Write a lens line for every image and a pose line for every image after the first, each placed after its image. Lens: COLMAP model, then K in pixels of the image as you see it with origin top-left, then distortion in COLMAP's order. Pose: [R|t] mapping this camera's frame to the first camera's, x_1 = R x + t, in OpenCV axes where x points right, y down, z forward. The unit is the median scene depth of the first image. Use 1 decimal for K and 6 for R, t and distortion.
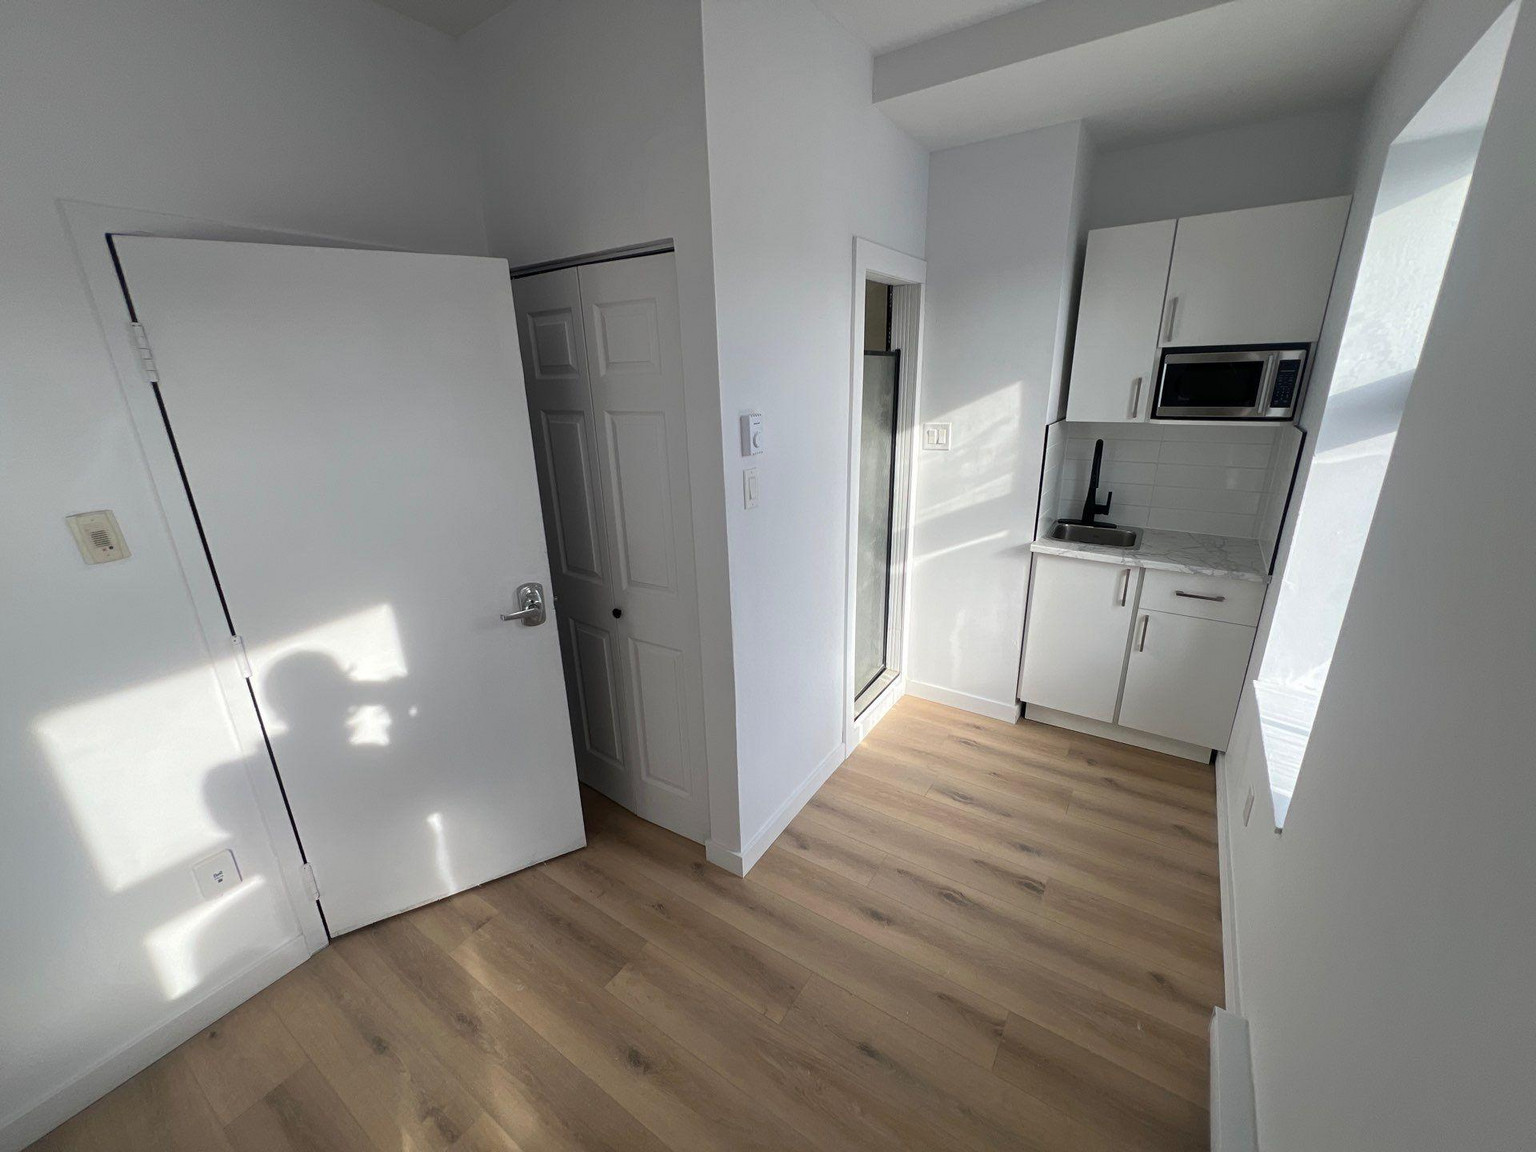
lens RADIAL K [[613.4, 0, 767.6], [0, 613.4, 571.6], [0, 0, 1]] dist [-0.000283, 0.000049]
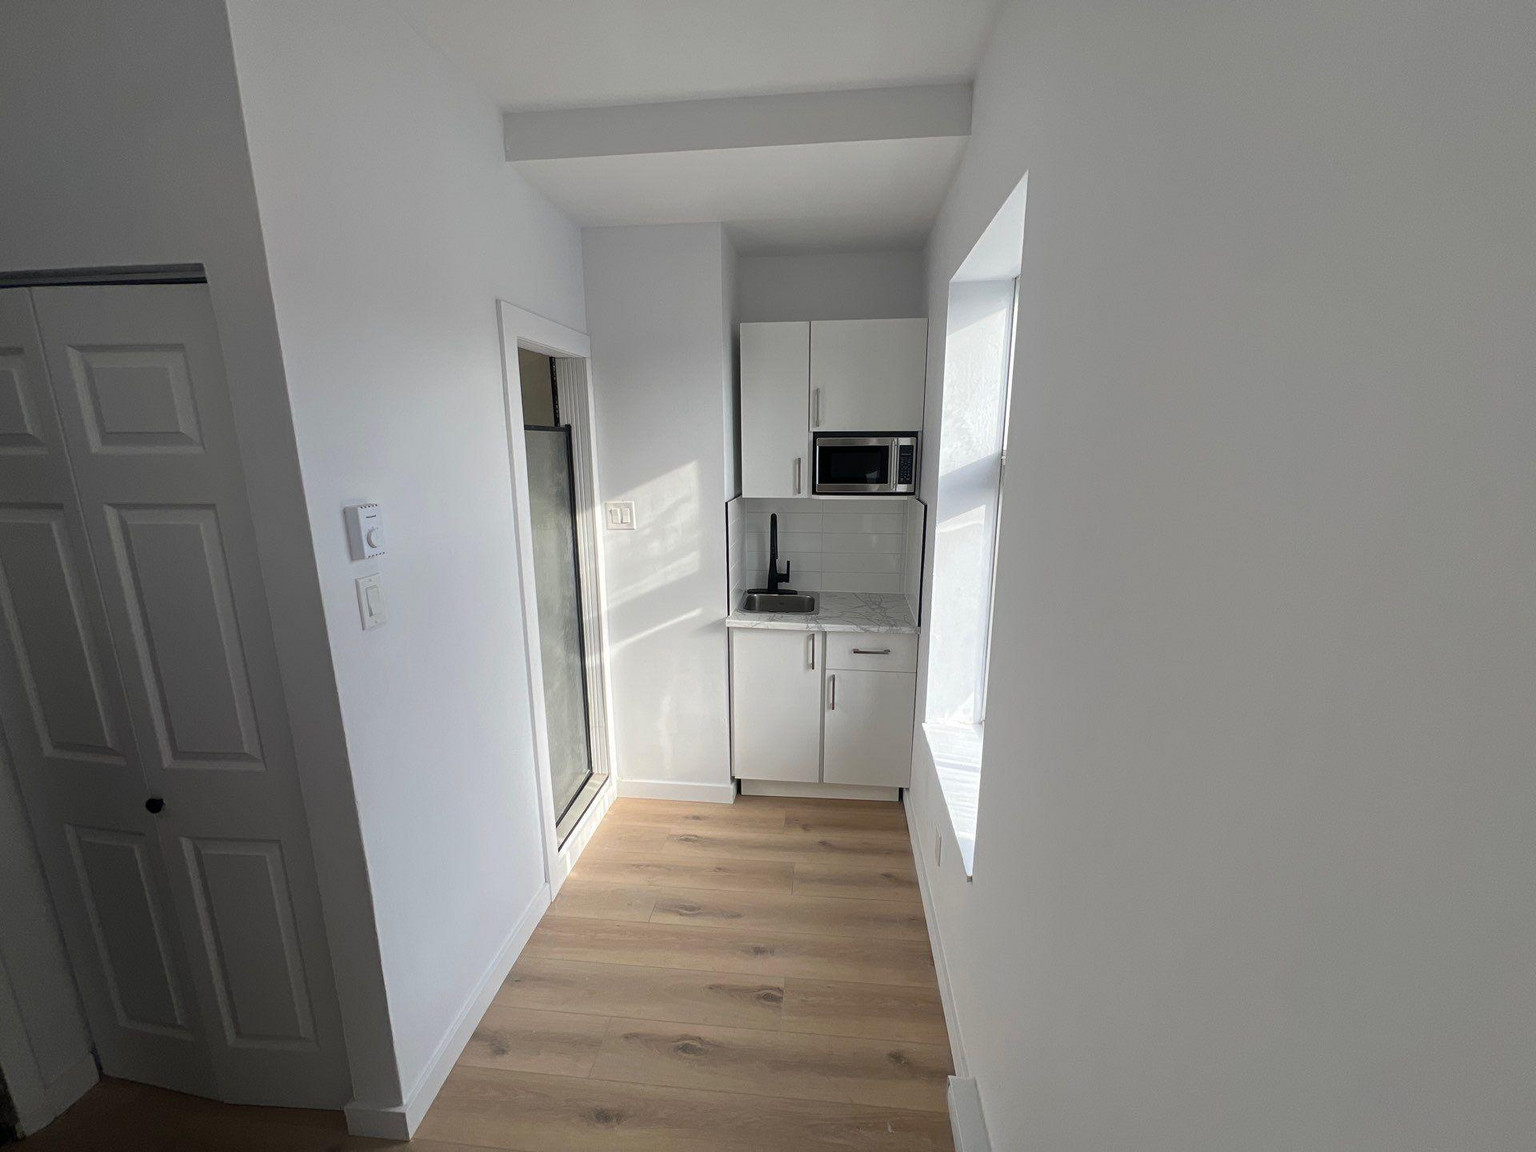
lens RADIAL K [[610.7, 0, 769.8], [0, 610.7, 570.8], [0, 0, 1]] dist [-0.001719, -0.000218]
pose [[0.884513, -0.076342, 0.460226, 0.046577], [0.125629, 0.989055, -0.077383, -0.039969], [-0.449282, 0.126264, 0.884423, 0.088790]]
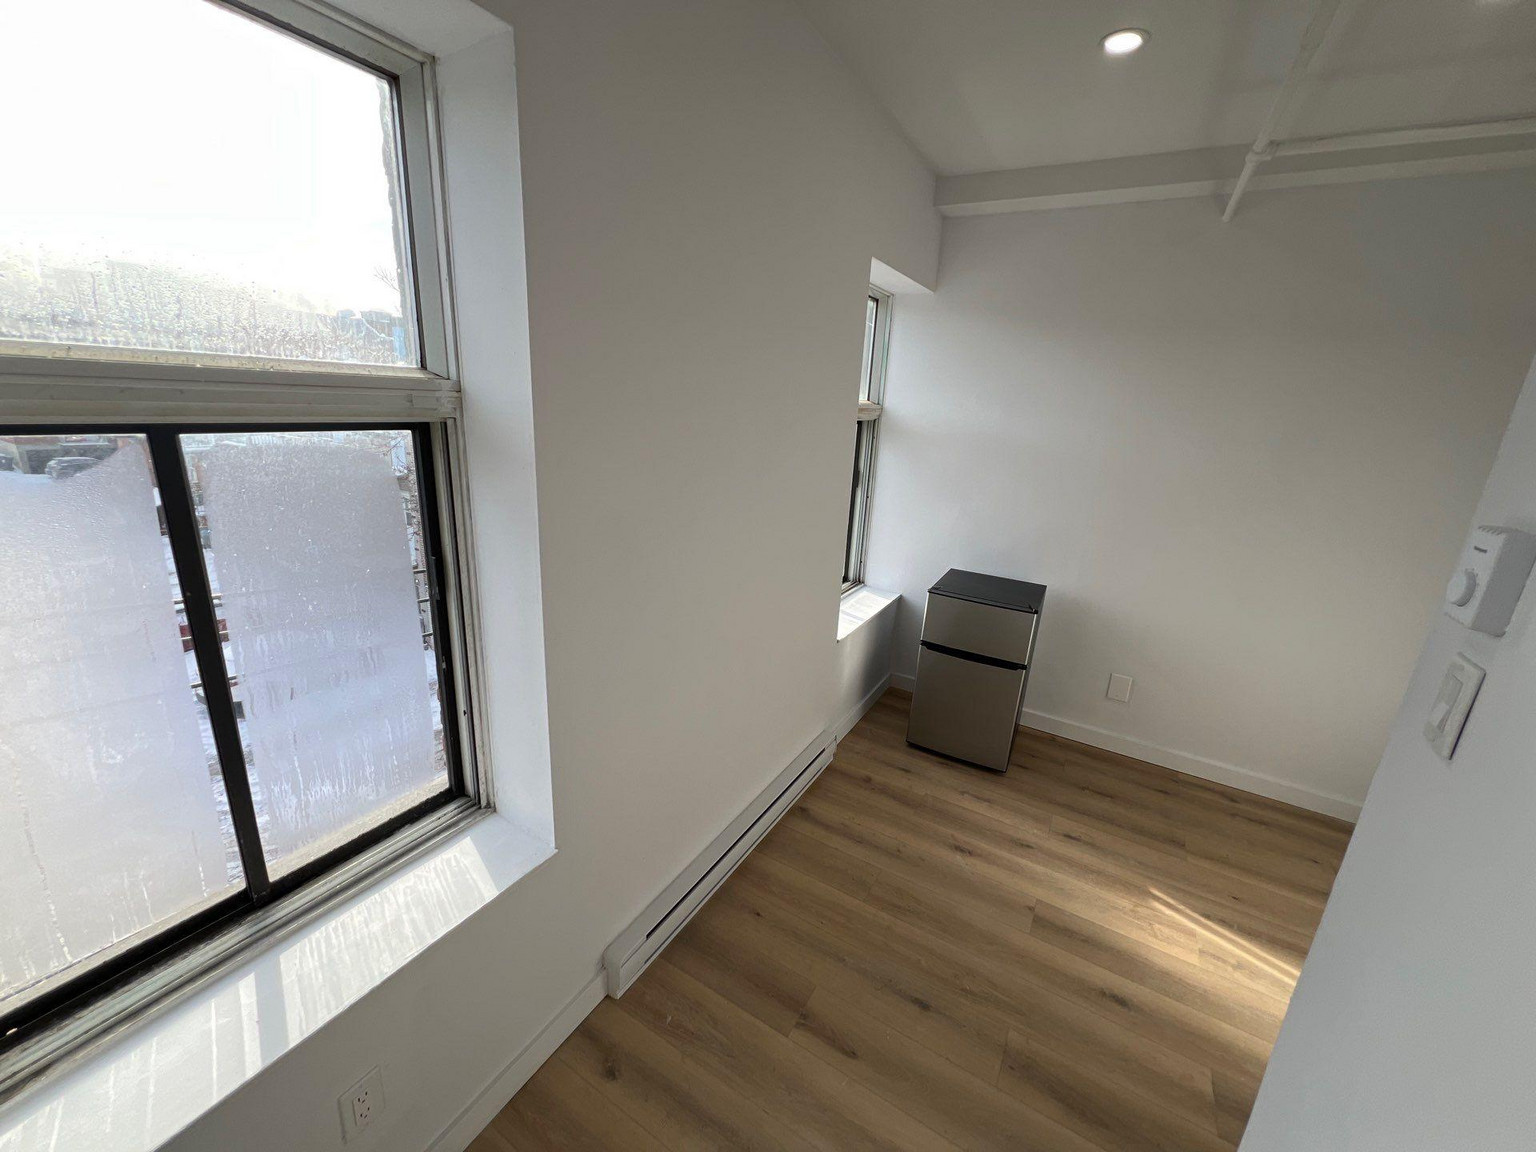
lens RADIAL K [[613.4, 0, 767.6], [0, 613.4, 571.6], [0, 0, 1]] dist [-0.000283, 0.000049]
pose [[-0.997965, -0.010902, -0.062823, 0.328944], [-0.044290, 0.827311, 0.559996, -0.305072], [0.045869, 0.561639, -0.826110, 0.924059]]
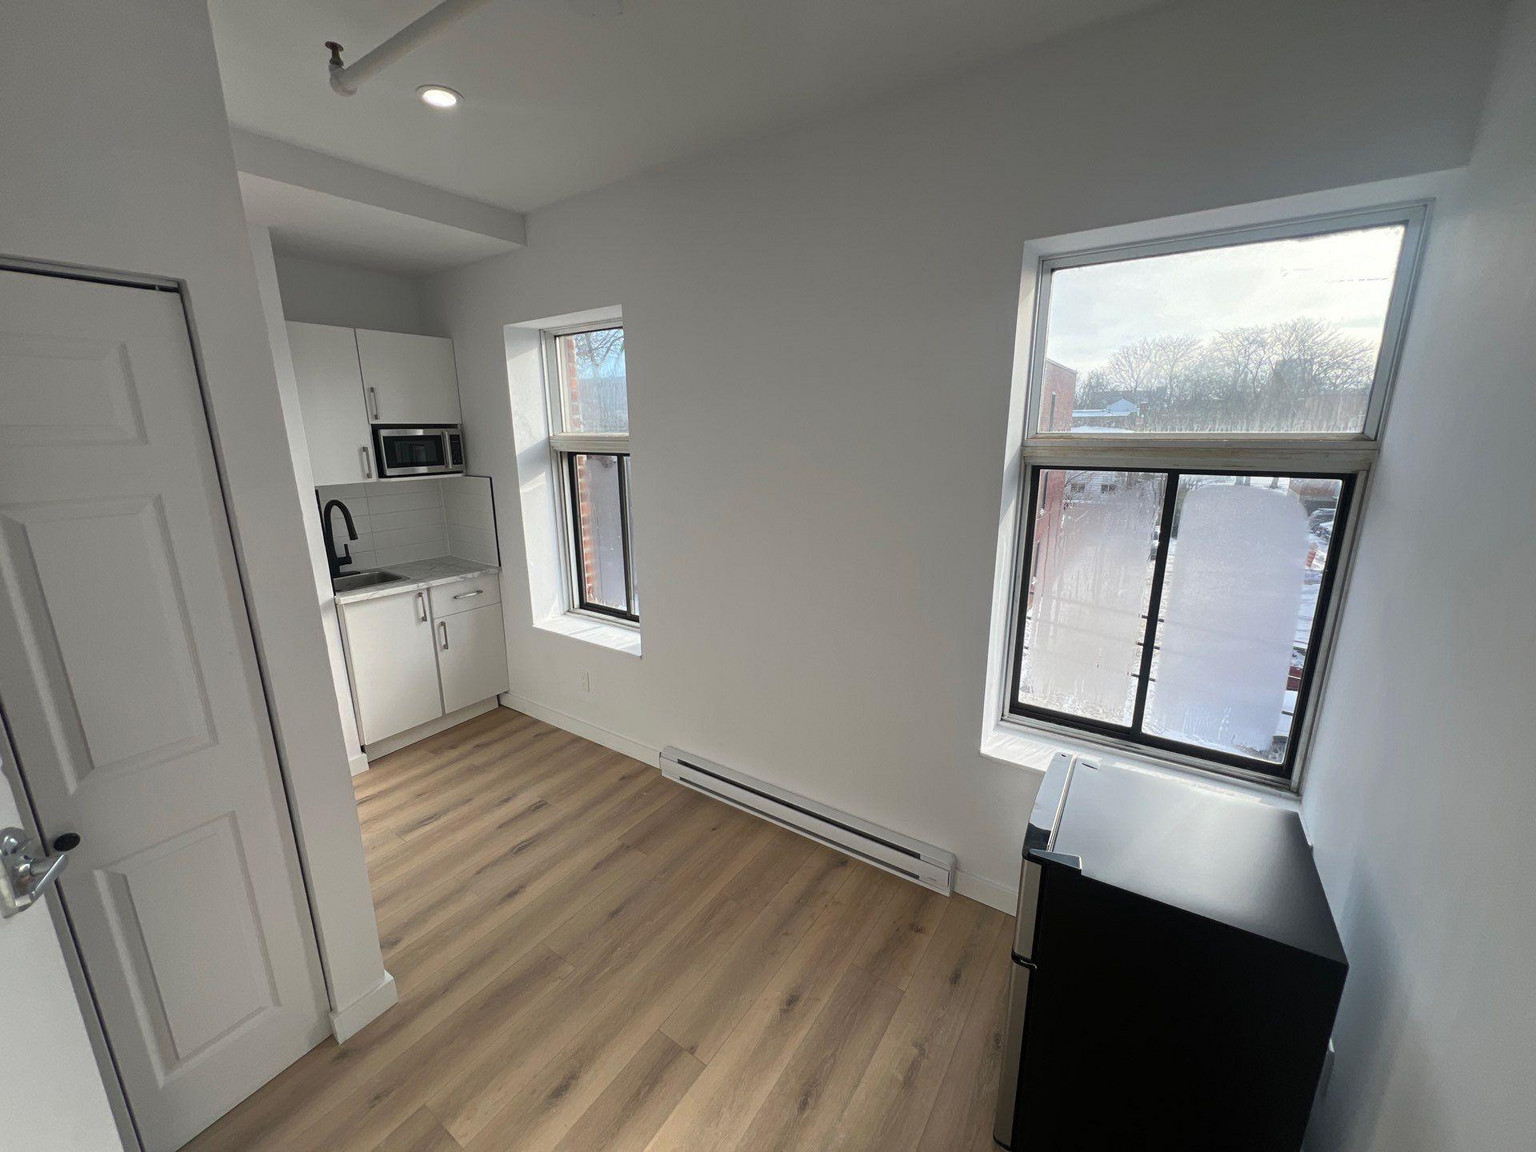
lens RADIAL K [[610.7, 0, 769.8], [0, 610.7, 570.8], [0, 0, 1]] dist [-0.001719, -0.000218]
pose [[0.007160, -0.208362, 0.978026, -0.649896], [0.314733, 0.928813, 0.195573, -0.065853], [-0.949153, 0.306416, 0.072228, 0.205186]]
